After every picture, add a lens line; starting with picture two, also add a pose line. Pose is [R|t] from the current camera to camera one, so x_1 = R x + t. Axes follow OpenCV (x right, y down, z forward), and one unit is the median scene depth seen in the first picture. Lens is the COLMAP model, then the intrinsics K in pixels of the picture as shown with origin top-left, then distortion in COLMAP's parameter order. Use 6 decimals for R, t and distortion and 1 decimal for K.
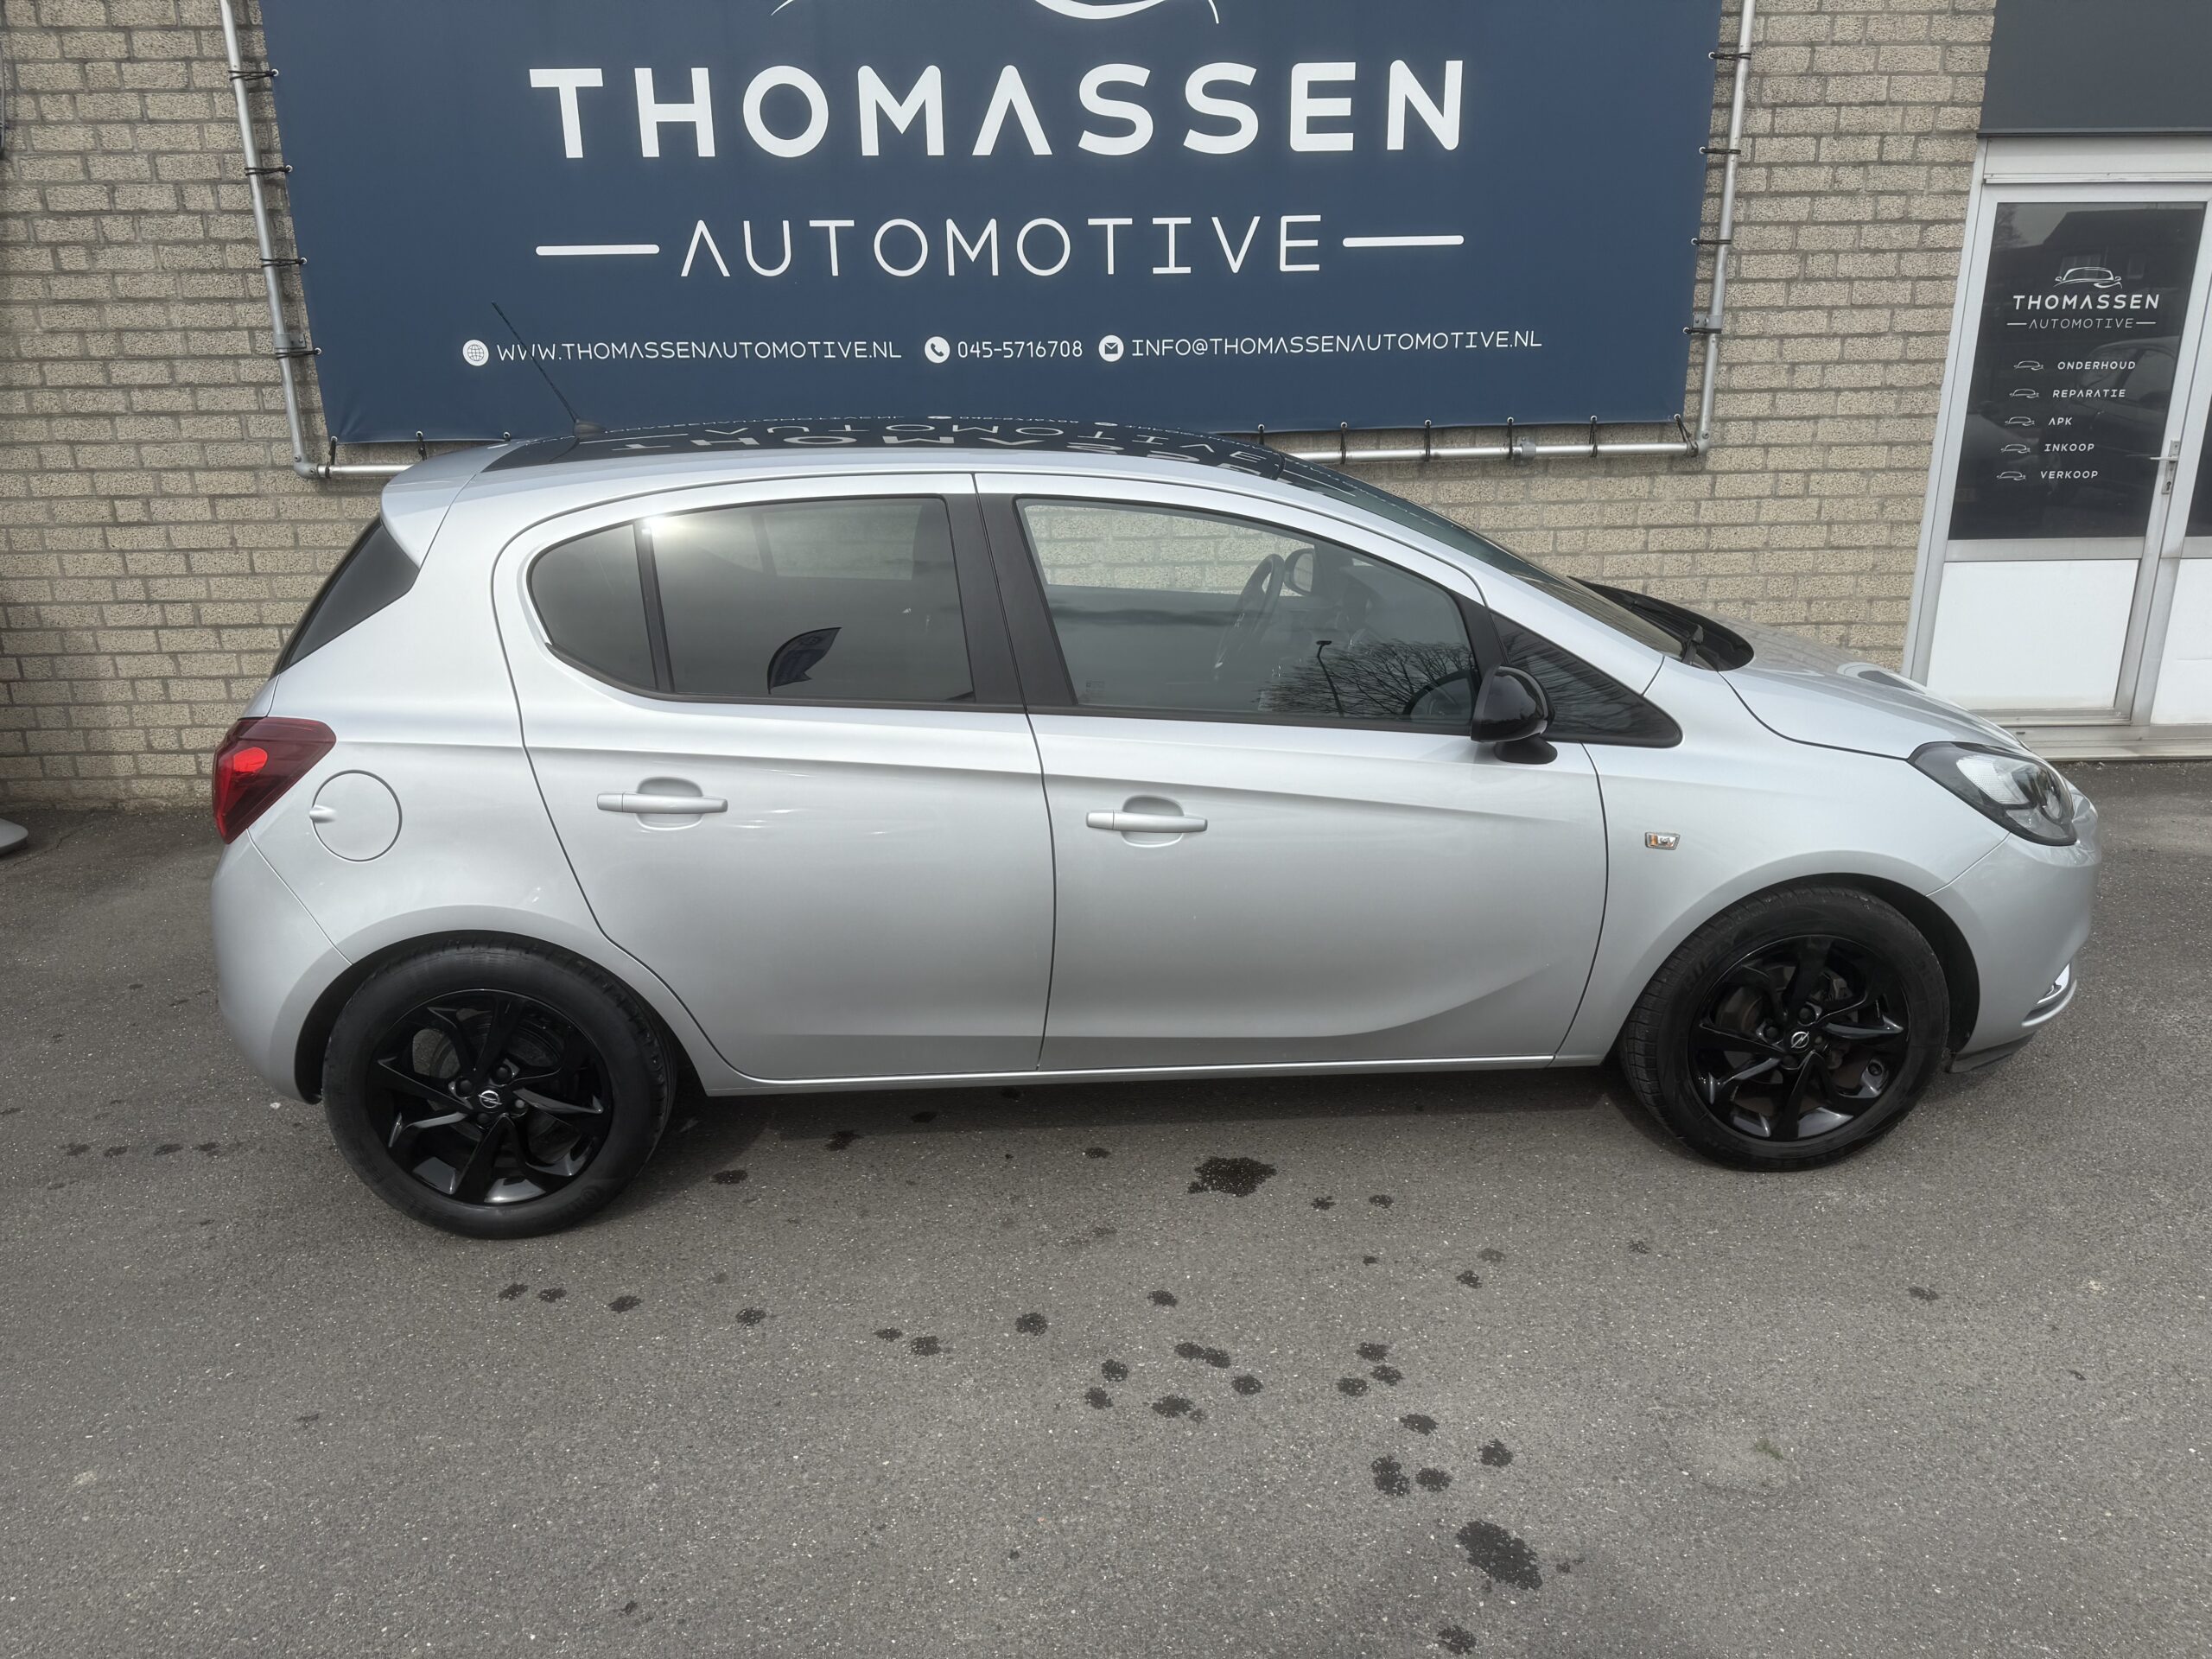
lens RADIAL K [[1574.1, 0, 1107.5], [0, 1574.1, 828.8], [0, 0, 1]] dist [0.022289, -0.030171]
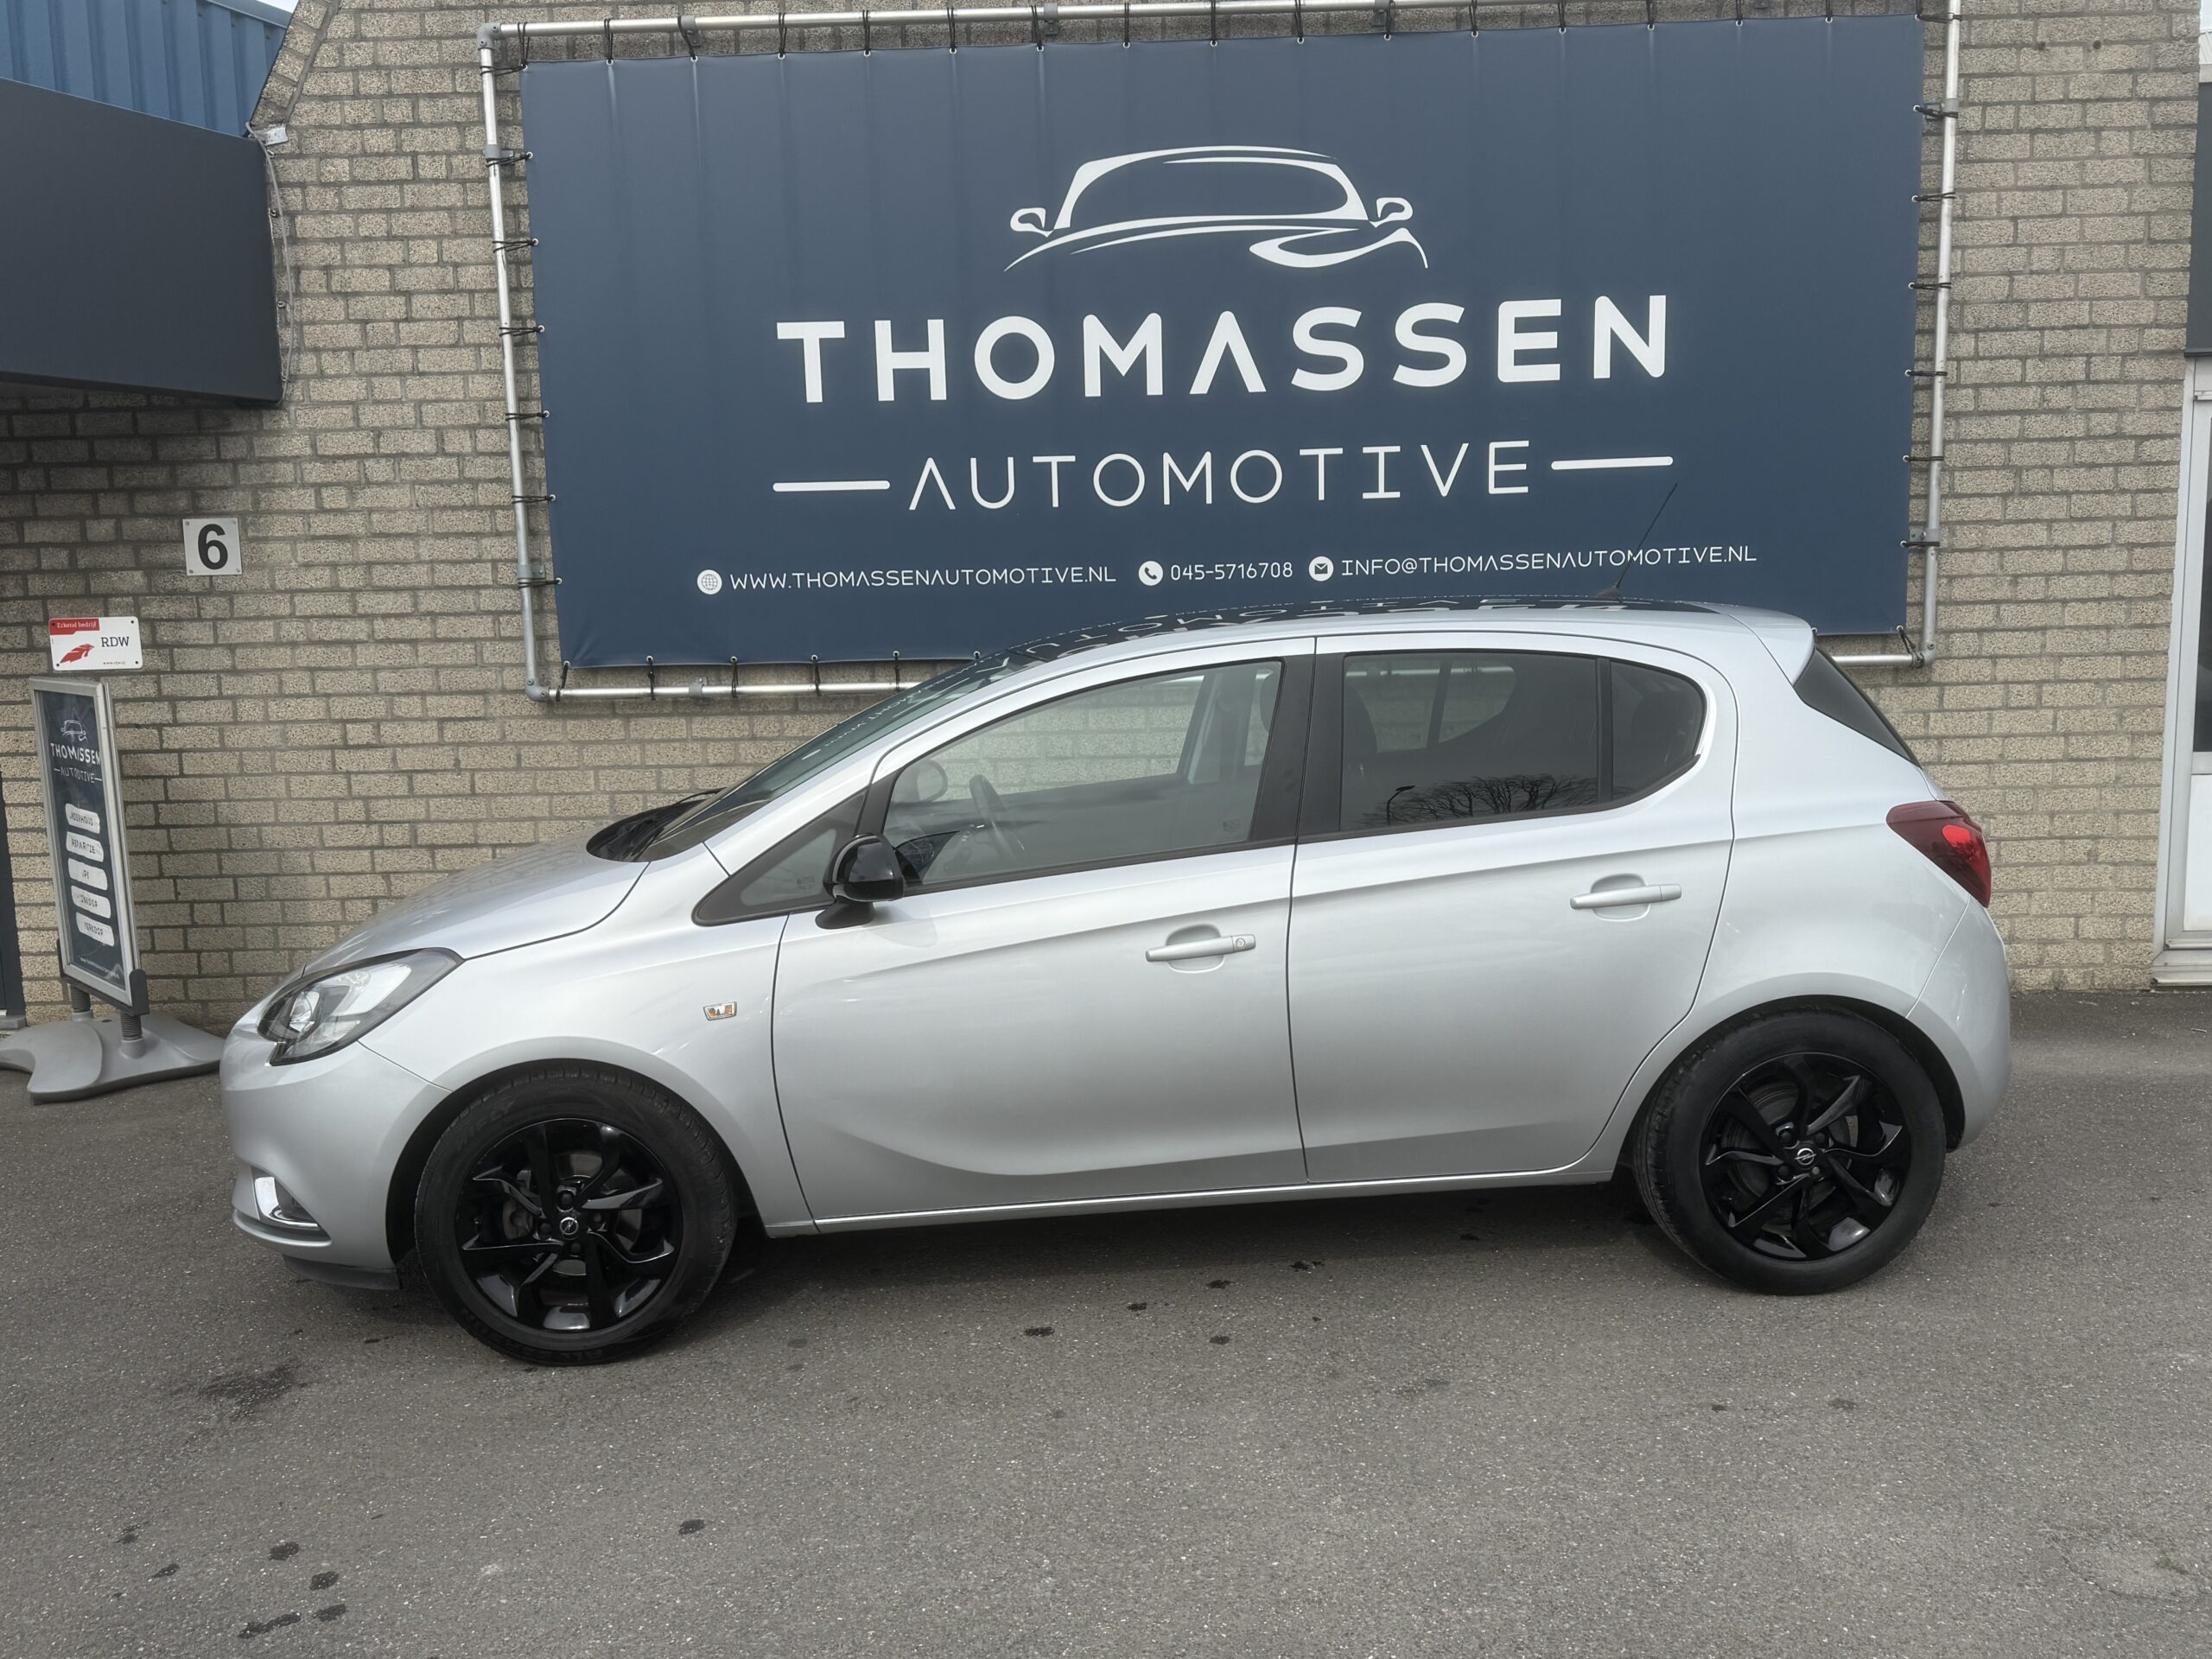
lens RADIAL K [[1750.4, 0, 1095.6], [0, 1750.4, 828.3], [0, 0, 1]] dist [0.036817, -0.050323]
pose [[0.998600, -0.004916, -0.052658, -0.086397], [-0.004558, 0.983965, -0.178303, 0.062553], [0.052690, 0.178293, 0.982566, -0.088006]]
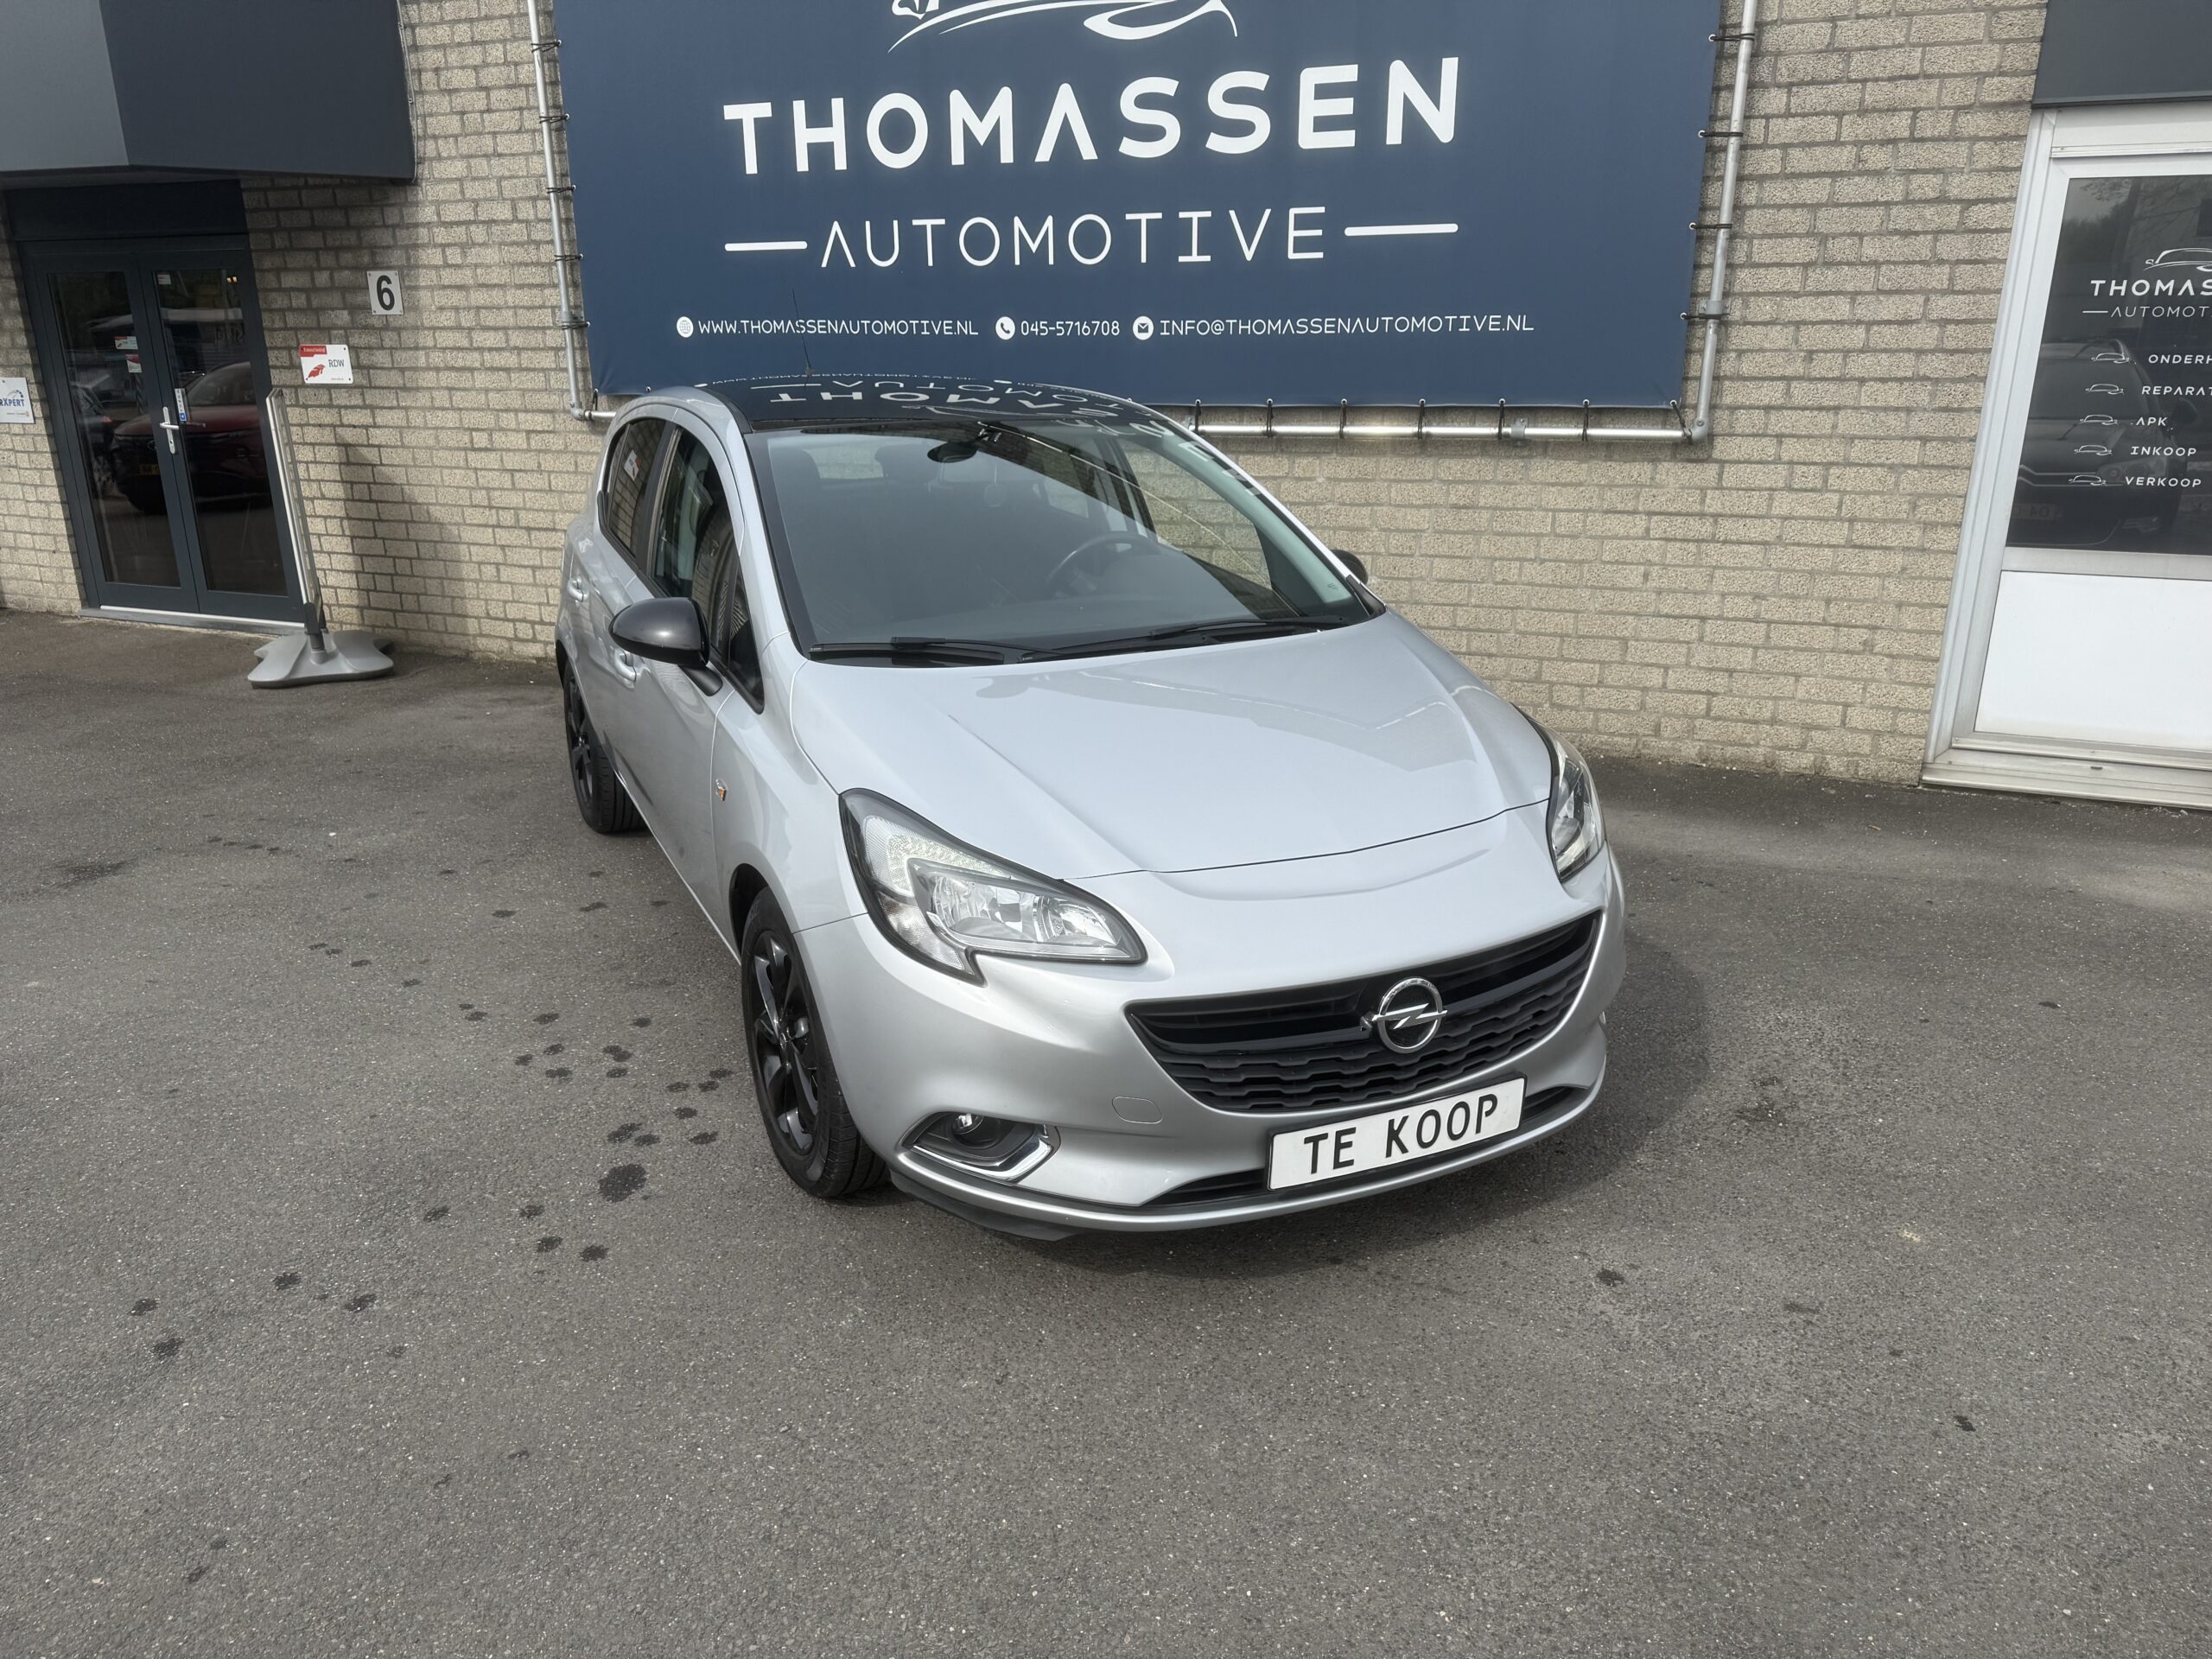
lens RADIAL K [[1574.1, 0, 1097.7], [0, 1574.1, 833.2], [0, 0, 1]] dist [0.022289, -0.030171]
pose [[0.912613, 0.133549, -0.386397, 0.466663], [-0.128927, 0.990926, 0.037985, 0.017311], [0.387964, 0.015151, 0.921550, -0.055660]]
